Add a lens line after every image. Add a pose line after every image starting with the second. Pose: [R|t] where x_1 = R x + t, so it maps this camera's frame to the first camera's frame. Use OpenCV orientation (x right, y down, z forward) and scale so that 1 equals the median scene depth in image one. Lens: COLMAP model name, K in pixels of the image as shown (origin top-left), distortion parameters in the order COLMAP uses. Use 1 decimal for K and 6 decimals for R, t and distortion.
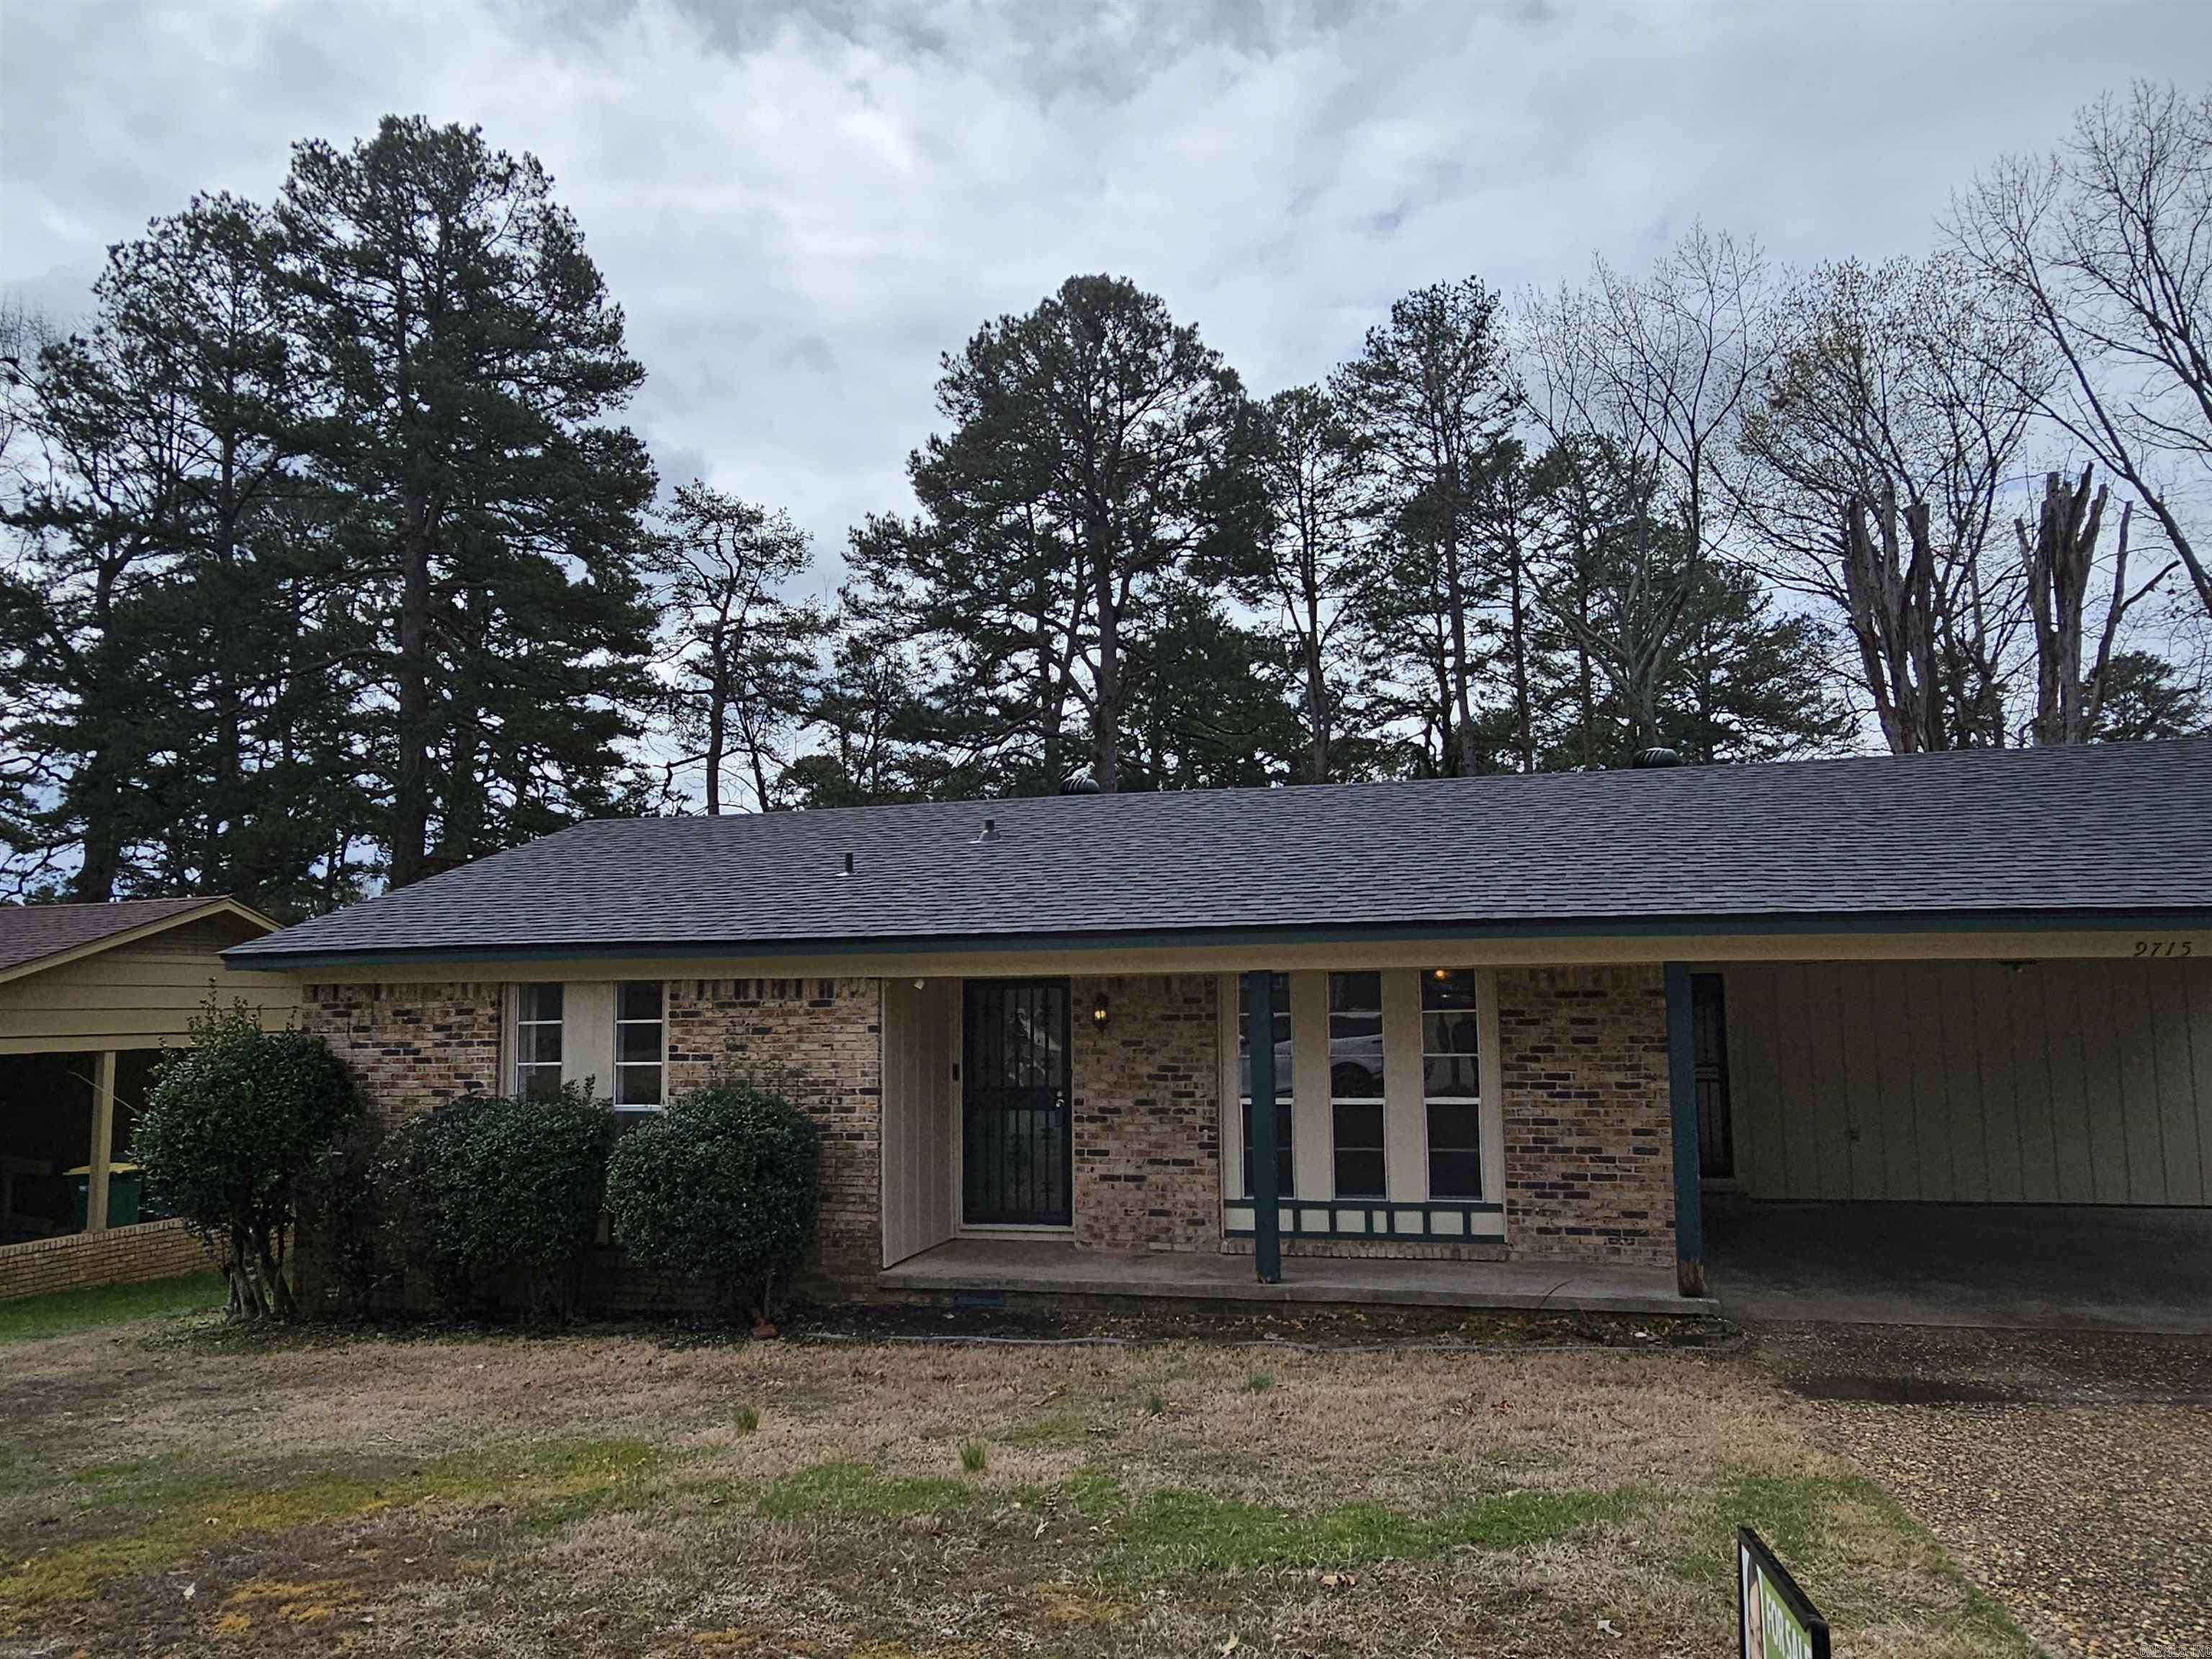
lens RADIAL K [[1506.3, 0, 1112.0], [0, 1506.3, 864.3], [0, 0, 1]] dist [0.003090, -0.004578]
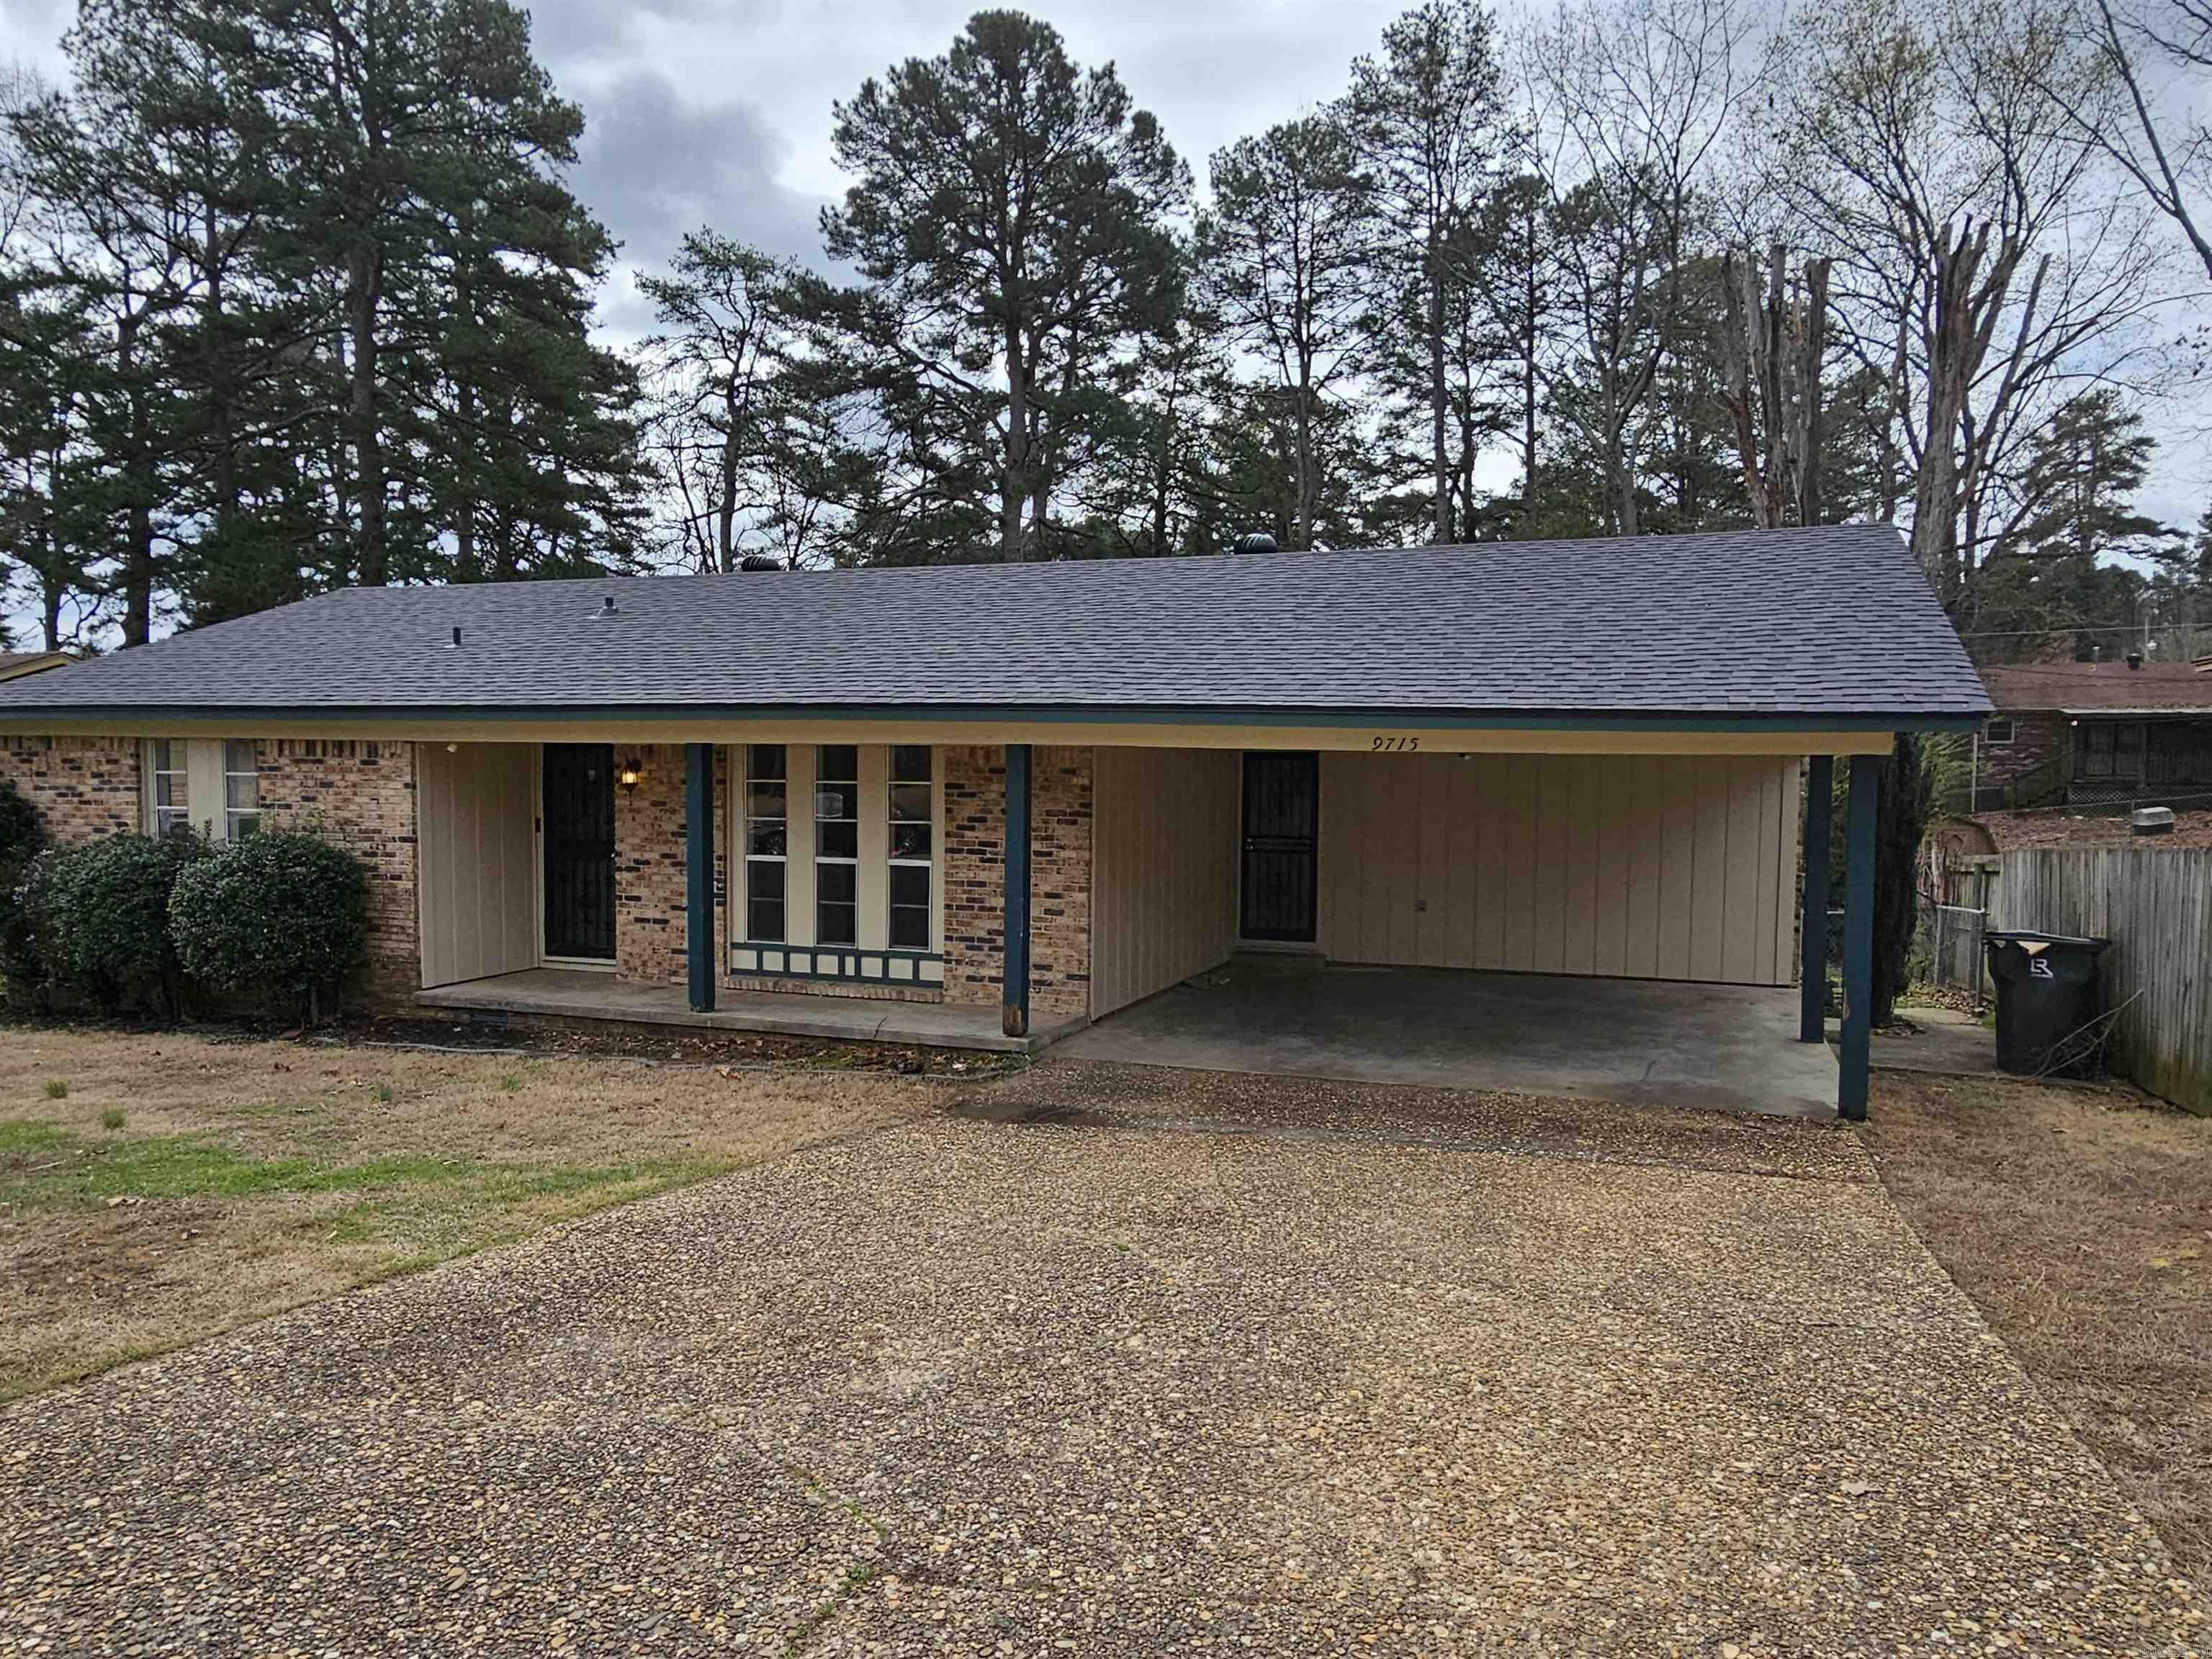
lens RADIAL K [[1506.3, 0, 1112.0], [0, 1506.3, 864.3], [0, 0, 1]] dist [0.003090, -0.004578]
pose [[0.994999, 0.030498, -0.095111, 0.419065], [-0.014716, 0.986613, 0.162414, -0.022590], [0.098791, -0.160202, 0.982128, -0.074006]]
